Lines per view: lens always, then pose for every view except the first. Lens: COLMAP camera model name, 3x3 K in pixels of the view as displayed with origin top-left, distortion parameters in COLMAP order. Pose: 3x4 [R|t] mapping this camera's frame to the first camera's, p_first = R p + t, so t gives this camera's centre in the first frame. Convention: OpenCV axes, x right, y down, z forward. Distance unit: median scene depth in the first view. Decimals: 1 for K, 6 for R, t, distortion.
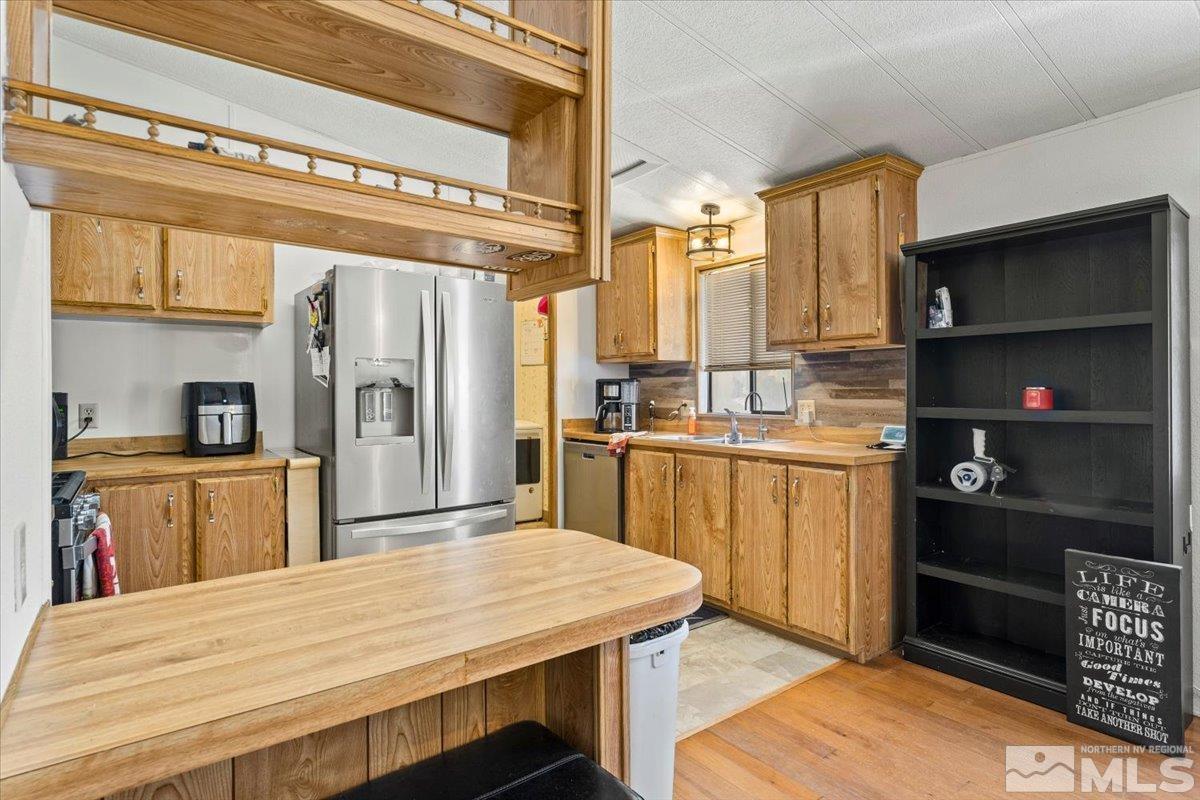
lens RADIAL K [[627.6, 0, 602.3], [0, 627.6, 387.0], [0, 0, 1]] dist [-0.000870, 0.000402]
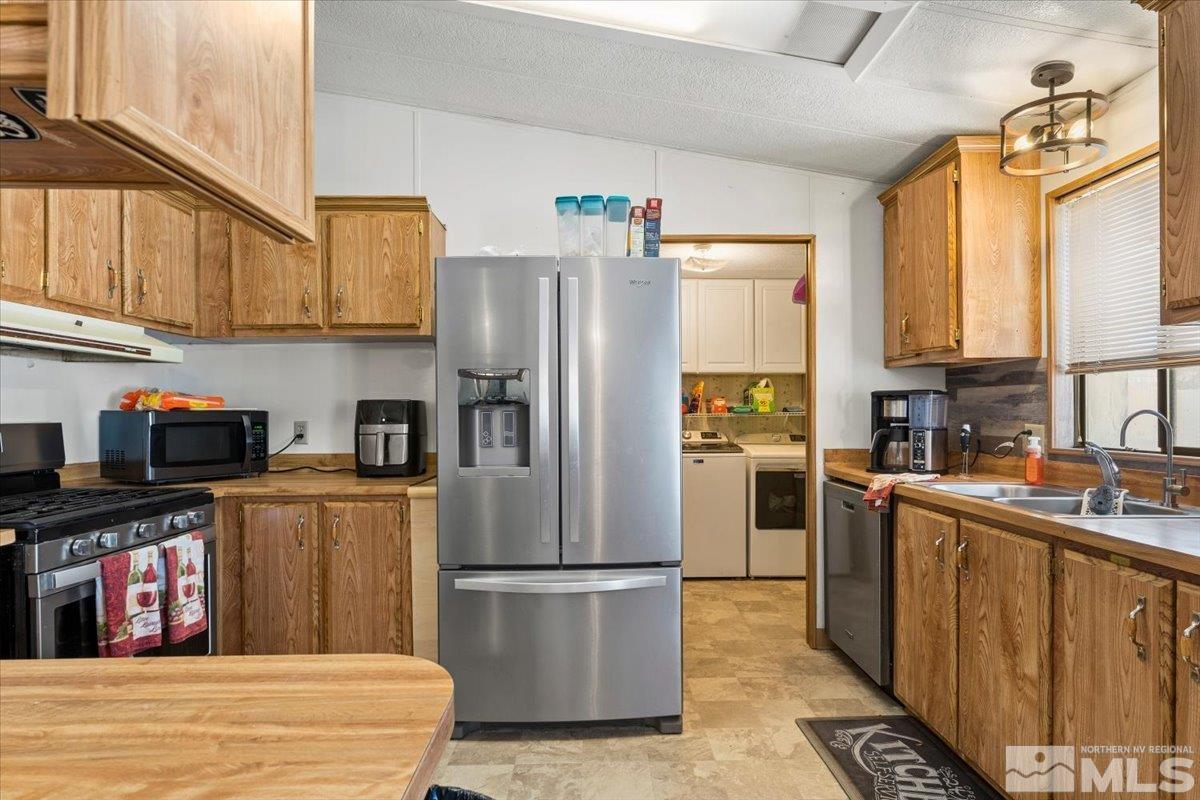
lens RADIAL K [[636.0, 0, 604.4], [0, 636.0, 412.6], [0, 0, 1]] dist [-0.002042, 0.000000]
pose [[0.810600, 0.002921, -0.585593, 0.220673], [0.004632, 0.999924, 0.011400, 0.001666], [0.585582, -0.011953, 0.810525, 0.395318]]
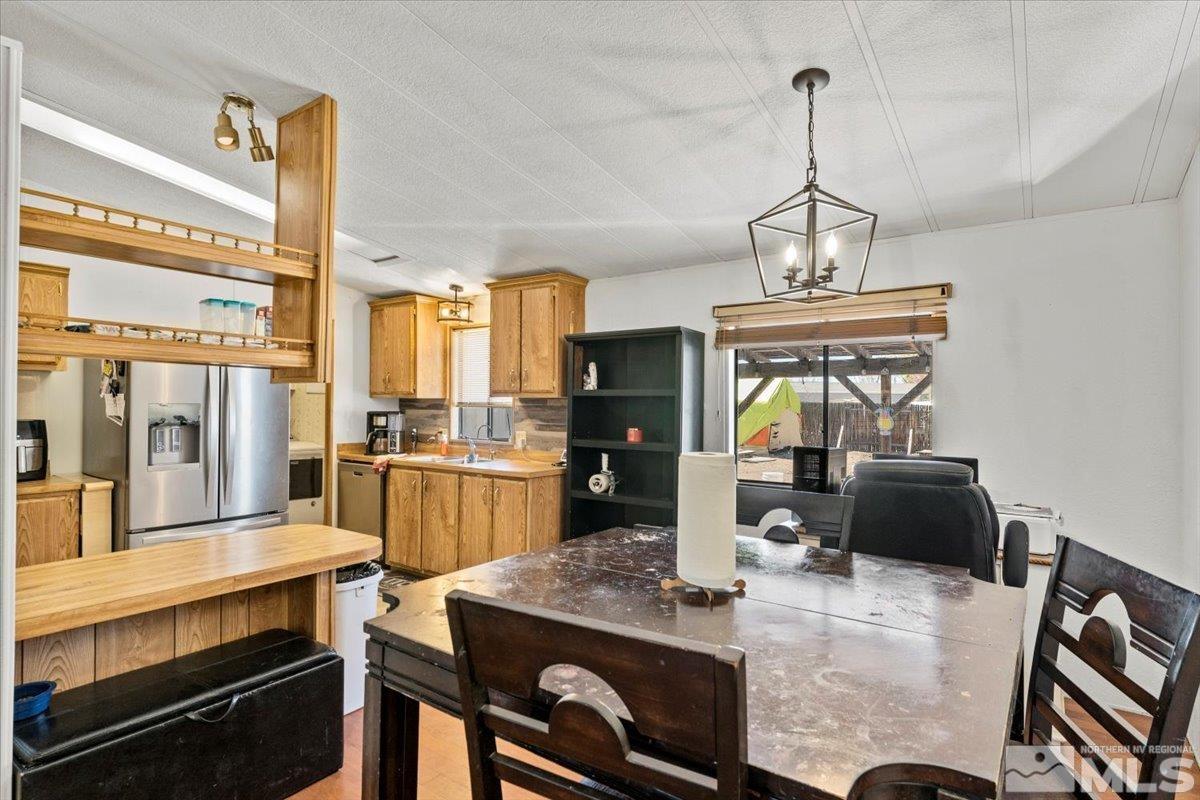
lens RADIAL K [[619.8, 0, 610.5], [0, 619.8, 397.6], [0, 0, 1]] dist [-0.000084, -0.000289]
pose [[0.953852, 0.015170, 0.299893, 0.113748], [-0.014796, 0.999884, -0.003520, -0.060145], [-0.299912, -0.001080, 0.953966, -0.438411]]
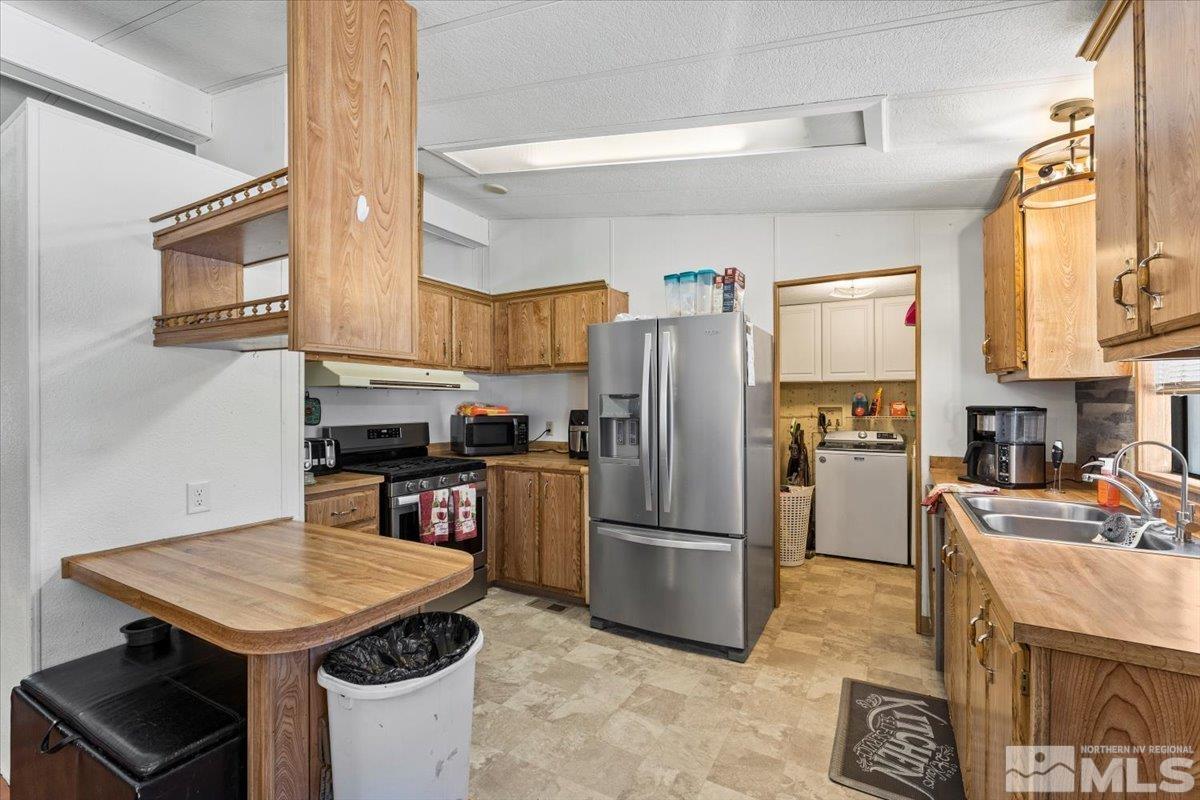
lens RADIAL K [[514.2, 0, 600.0], [0, 514.2, 400.0], [0, 0, 1]] dist [-0.003079, -0.000480]
pose [[0.397006, 0.000516, -0.917816, 0.519443], [0.007190, 0.999967, 0.003673, -0.034961], [0.917788, -0.008058, 0.396989, 0.521598]]
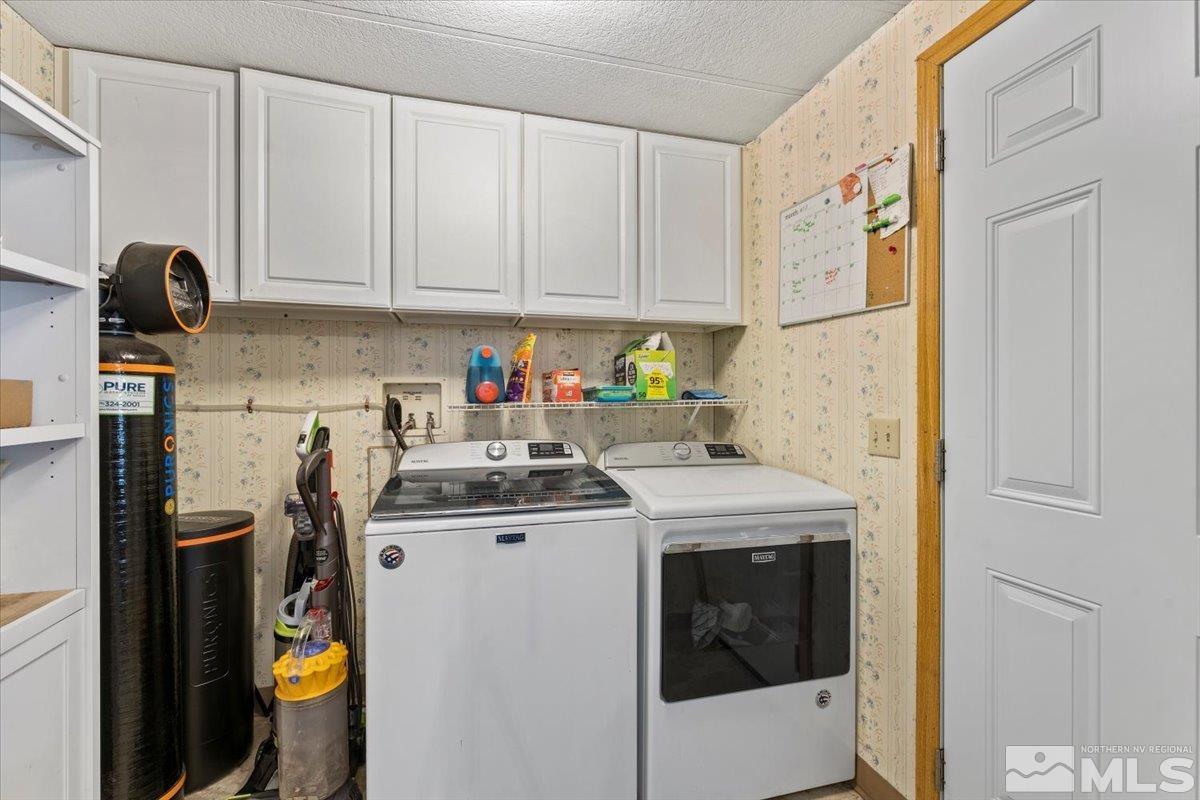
lens RADIAL K [[514.2, 0, 600.0], [0, 514.2, 400.0], [0, 0, 1]] dist [-0.003079, -0.000480]
pose [[0.928097, 0.005244, -0.372302, -0.227742], [-0.000497, 0.999917, 0.012846, 0.013063], [0.372339, -0.011737, 0.928023, 1.325691]]
